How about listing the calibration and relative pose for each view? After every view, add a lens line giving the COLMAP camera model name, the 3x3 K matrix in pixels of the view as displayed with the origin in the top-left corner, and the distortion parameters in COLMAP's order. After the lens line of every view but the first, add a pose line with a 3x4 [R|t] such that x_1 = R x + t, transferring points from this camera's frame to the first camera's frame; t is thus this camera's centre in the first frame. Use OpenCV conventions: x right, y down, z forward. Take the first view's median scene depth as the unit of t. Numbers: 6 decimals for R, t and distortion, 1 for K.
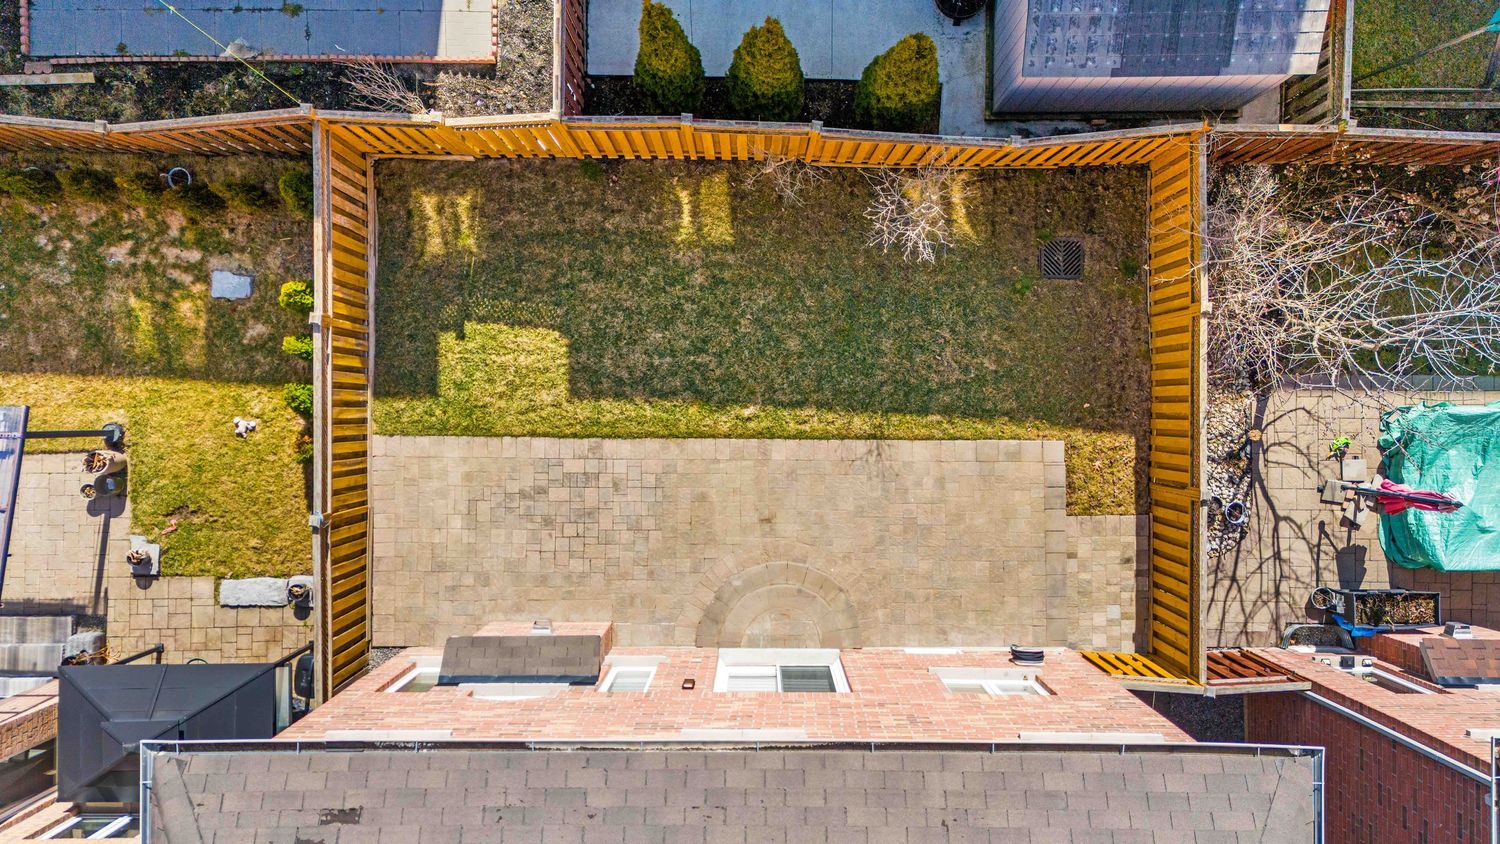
lens RADIAL K [[1089.5, 0, 754.8], [0, 1089.5, 419.5], [0, 0, 1]] dist [0.083734, -0.077100]
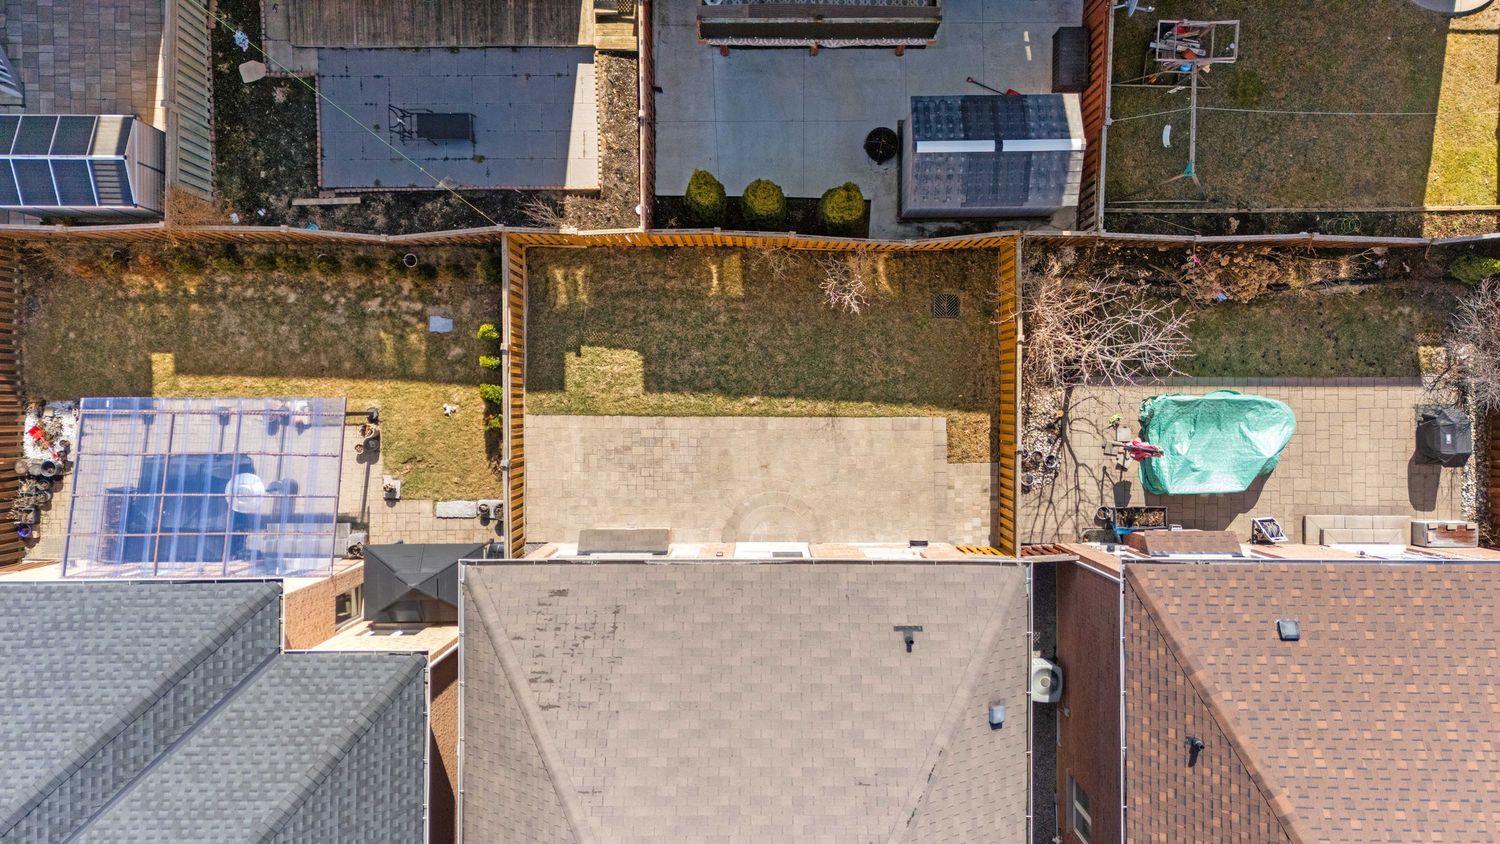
lens RADIAL K [[1089.5, 0, 756.1], [0, 1089.5, 425.0], [0, 0, 1]] dist [0.083734, -0.077100]
pose [[0.999986, -0.002165, -0.004769, 0.005866], [0.002228, 0.999909, 0.013299, 0.008601], [0.004739, -0.013310, 0.999900, -0.640095]]
